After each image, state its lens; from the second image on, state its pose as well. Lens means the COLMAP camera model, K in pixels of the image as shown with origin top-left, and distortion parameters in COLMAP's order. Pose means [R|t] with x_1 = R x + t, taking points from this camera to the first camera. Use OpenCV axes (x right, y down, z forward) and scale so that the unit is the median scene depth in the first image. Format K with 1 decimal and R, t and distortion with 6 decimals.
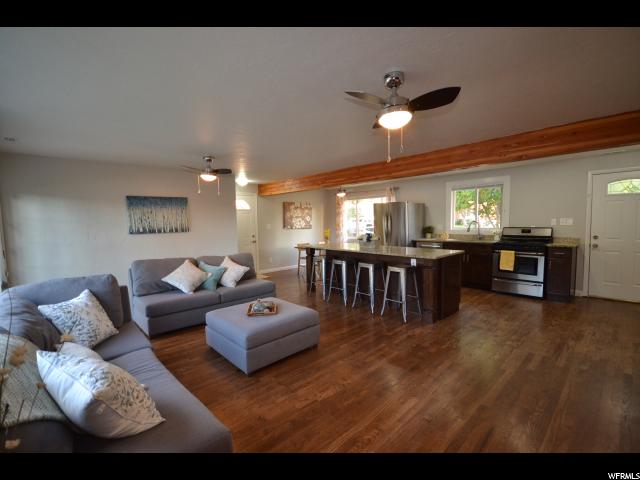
lens RADIAL K [[282.5, 0, 320.0], [0, 282.5, 240.0], [0, 0, 1]] dist [-0.008510, -0.000105]
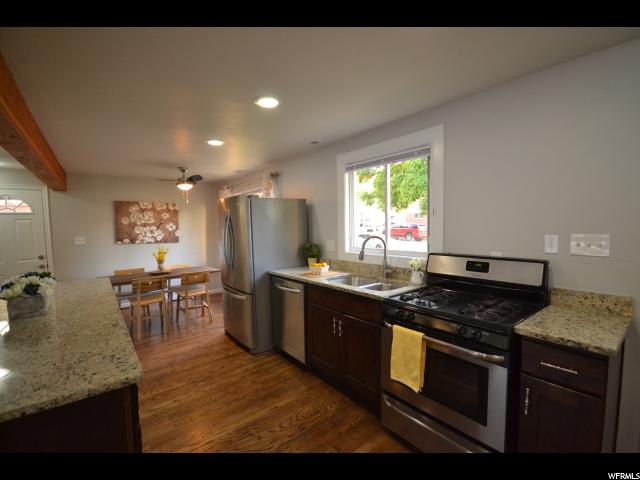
lens RADIAL K [[282.5, 0, 320.0], [0, 282.5, 240.0], [0, 0, 1]] dist [-0.008510, -0.000105]
pose [[0.997516, 0.002187, -0.070403, 0.517006], [-0.003148, 0.999903, -0.013548, -0.056918], [0.070367, 0.013736, 0.997427, 0.574568]]
